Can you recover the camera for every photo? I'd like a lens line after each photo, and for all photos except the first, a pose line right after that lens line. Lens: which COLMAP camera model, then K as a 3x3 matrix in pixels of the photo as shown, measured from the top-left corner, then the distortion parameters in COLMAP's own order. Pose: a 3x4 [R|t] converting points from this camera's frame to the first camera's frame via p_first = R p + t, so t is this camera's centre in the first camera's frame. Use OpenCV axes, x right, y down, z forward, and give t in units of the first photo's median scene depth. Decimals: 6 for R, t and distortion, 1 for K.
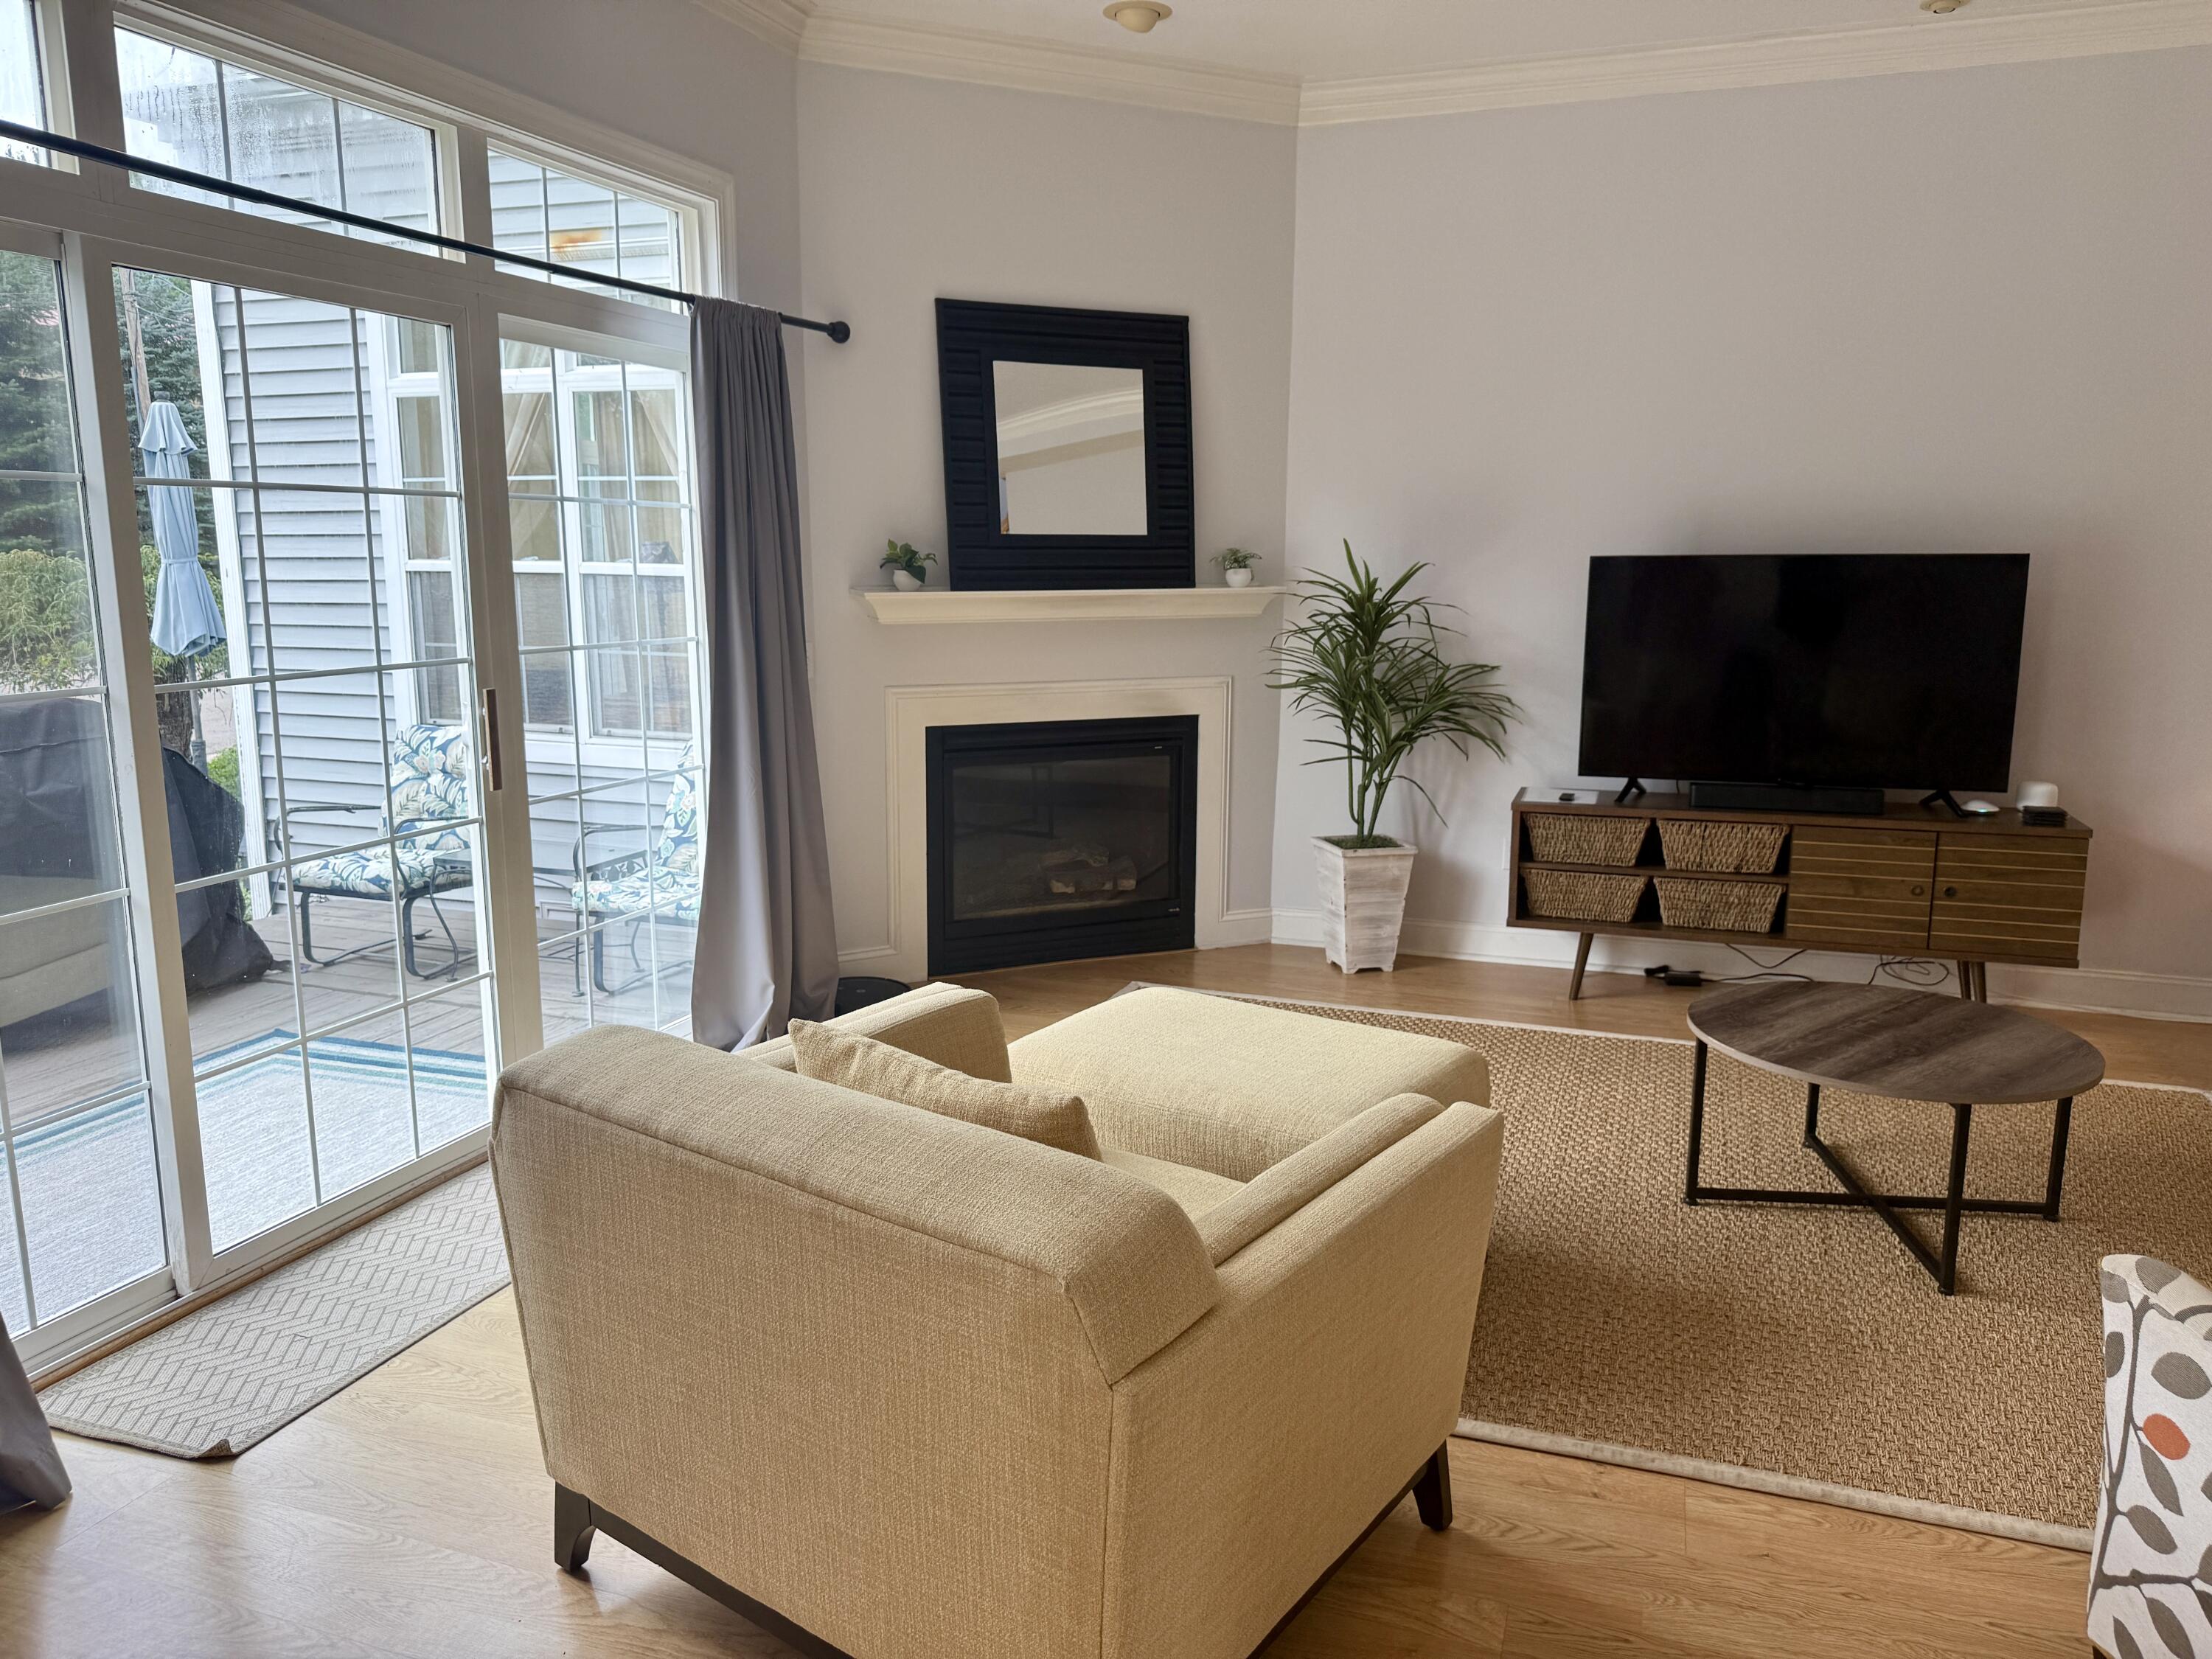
lens RADIAL K [[1543.1, 0, 1099.1], [0, 1543.1, 834.4], [0, 0, 1]] dist [0.073013, -0.096908]
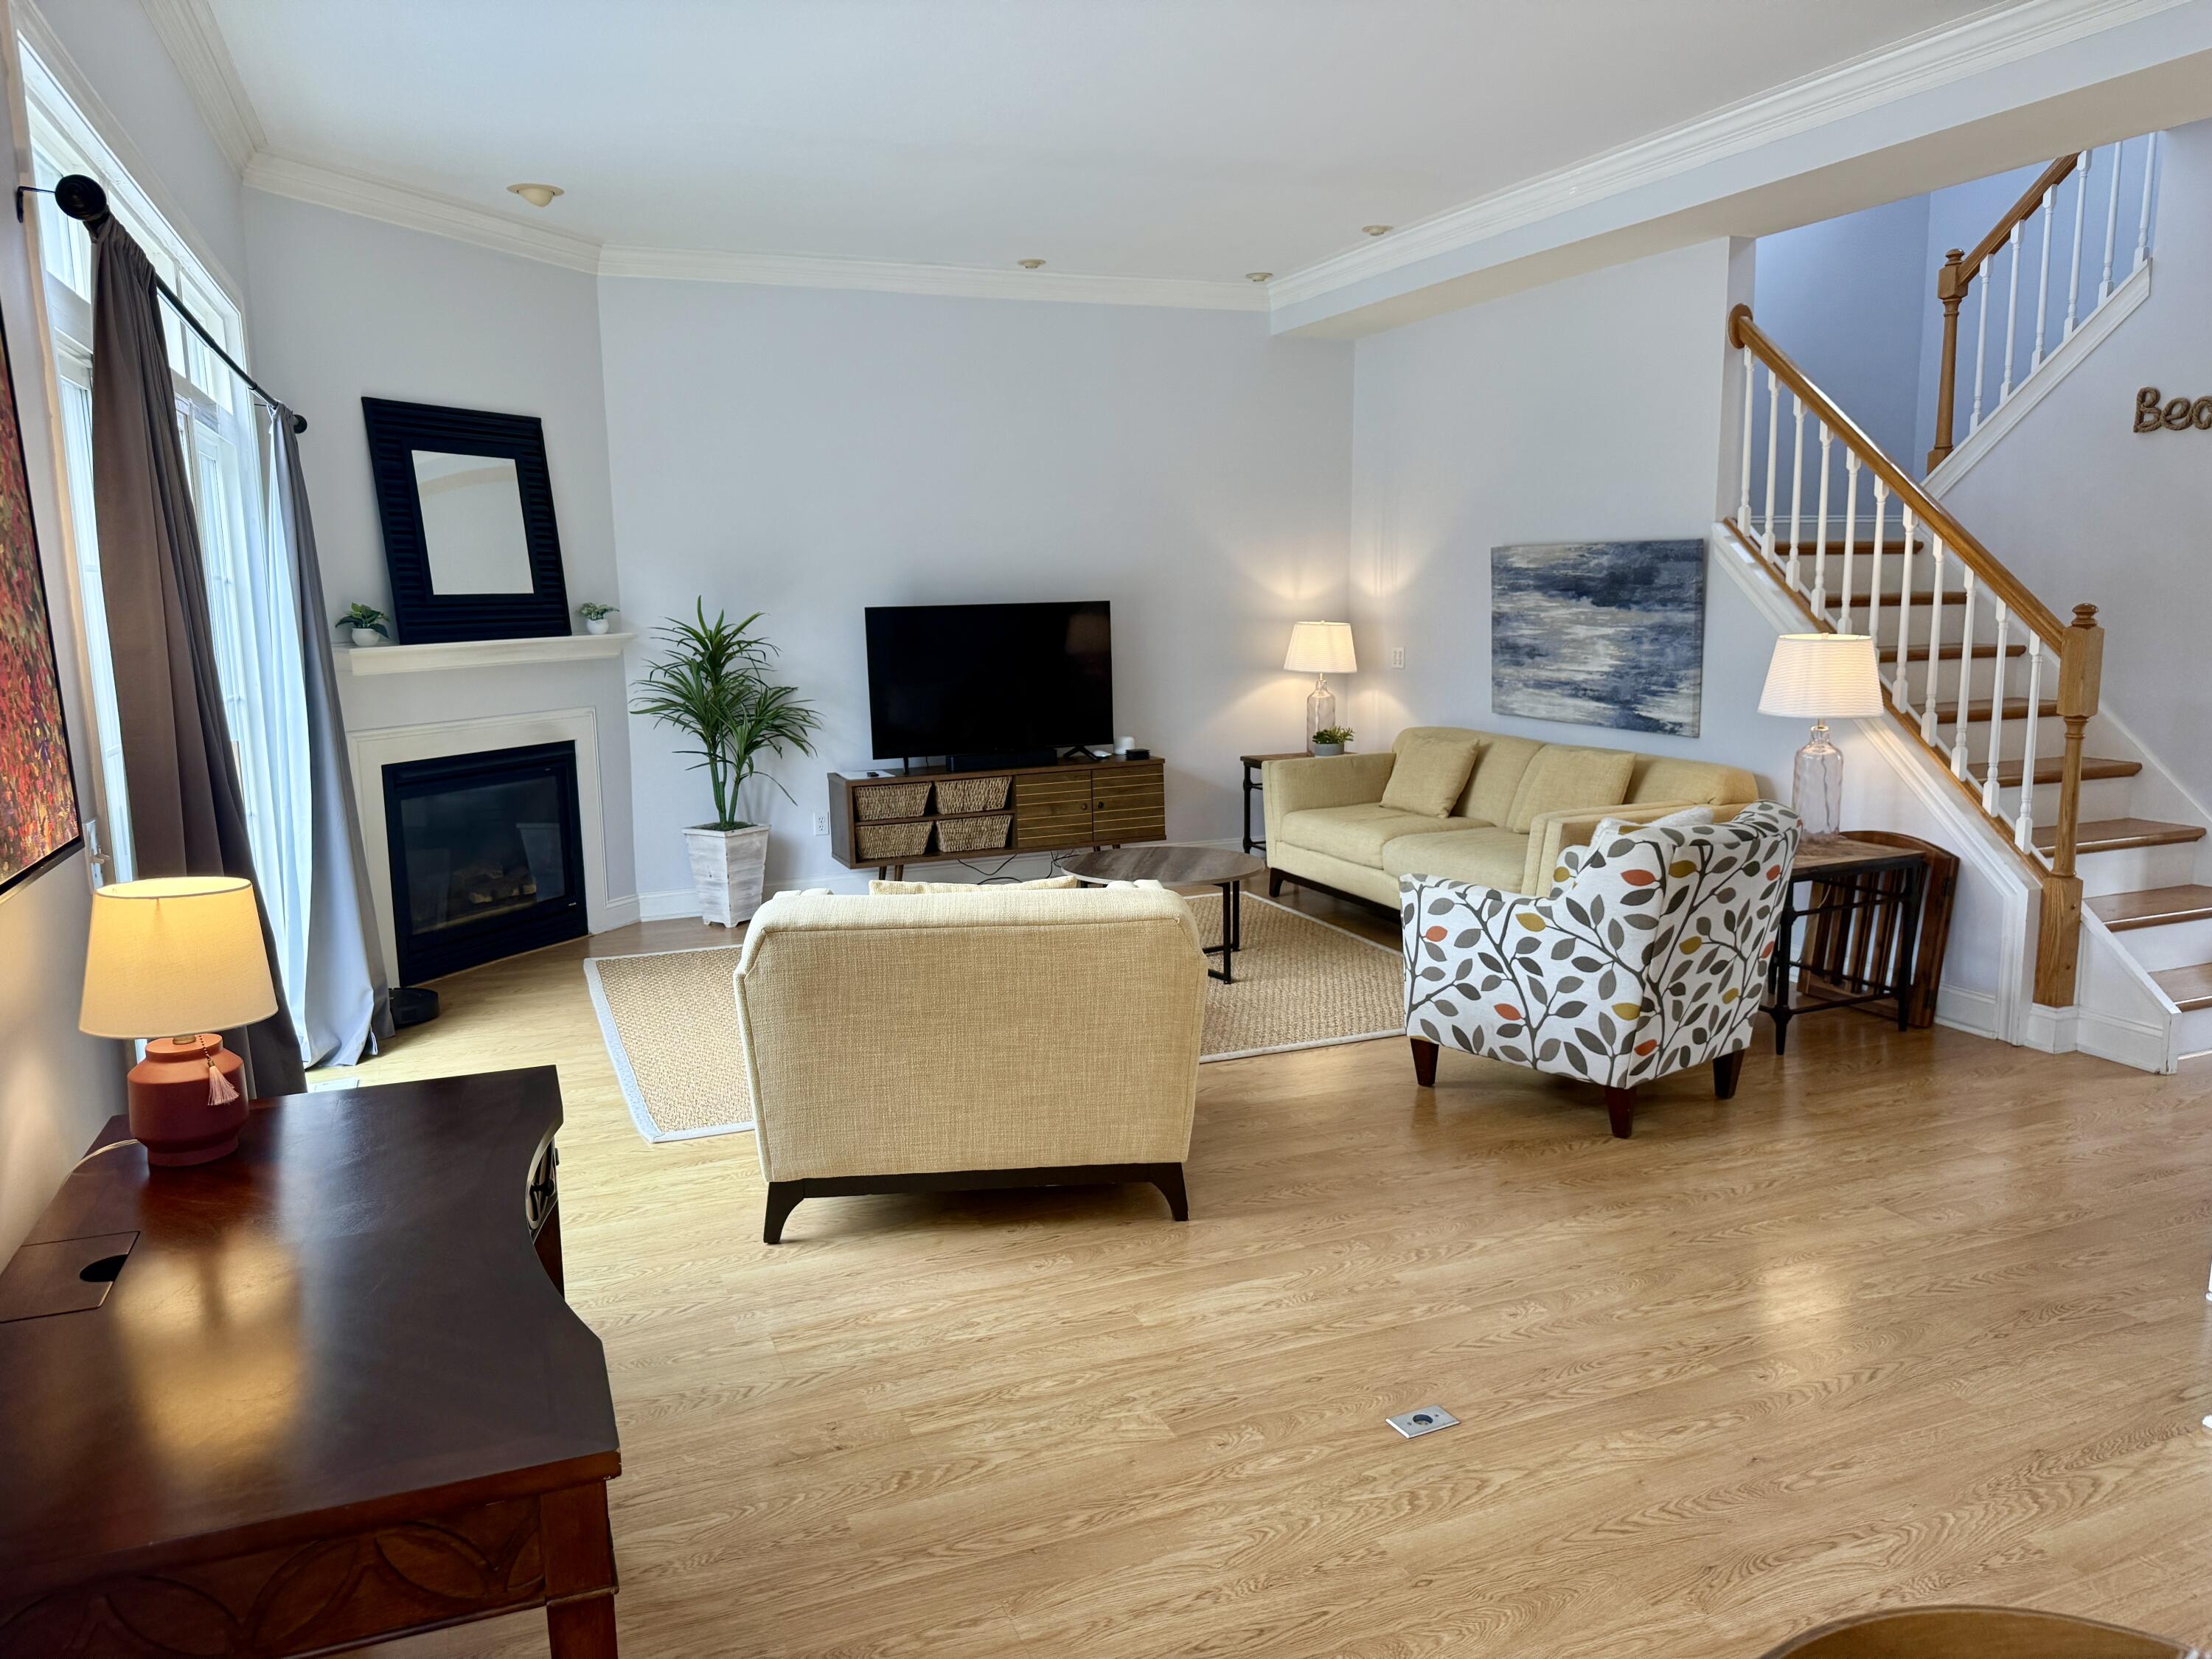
lens RADIAL K [[1543.1, 0, 1103.9], [0, 1543.1, 843.1], [0, 0, 1]] dist [0.073013, -0.096908]
pose [[0.741852, -0.122954, 0.659195, -0.505880], [0.138613, 0.989932, 0.028650, 0.028799], [-0.656081, 0.070119, 0.751426, -0.214585]]
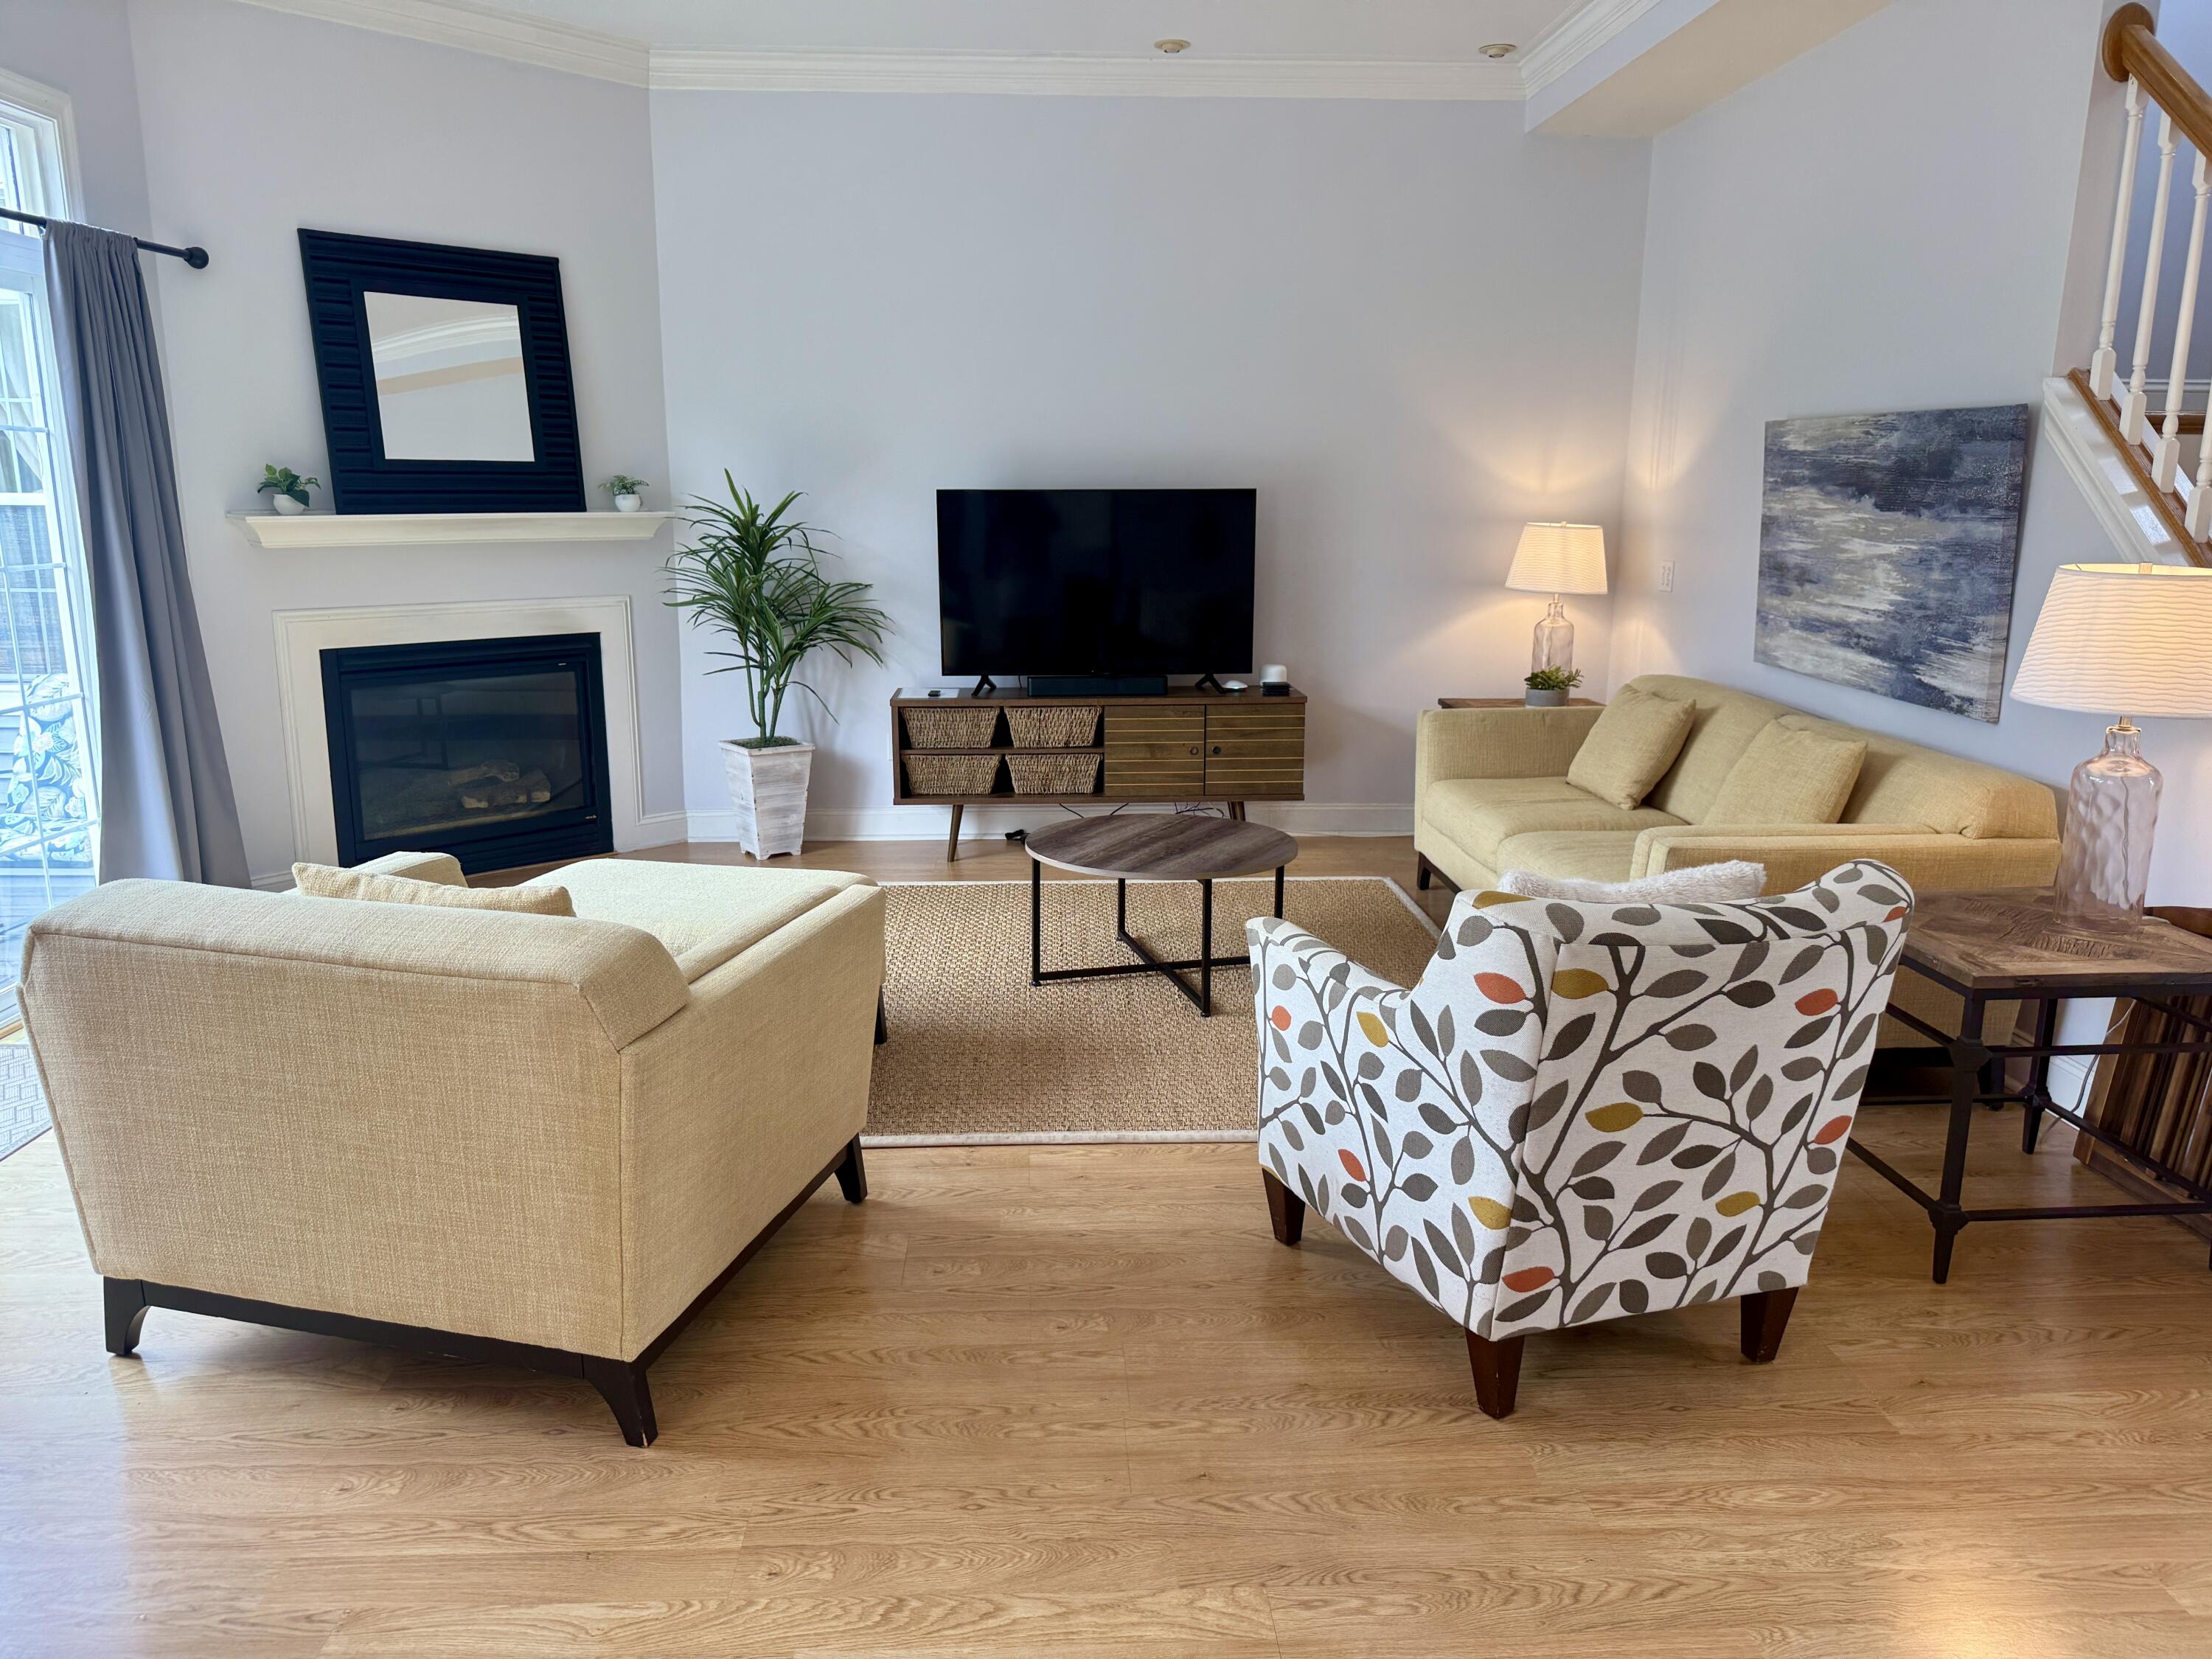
lens RADIAL K [[1543.1, 0, 1110.7], [0, 1543.1, 836.5], [0, 0, 1]] dist [0.073013, -0.096908]
pose [[0.922679, -0.079363, 0.377313, -0.031152], [0.064392, 0.996561, 0.052149, 0.033889], [-0.380154, -0.023821, 0.924616, -0.157917]]
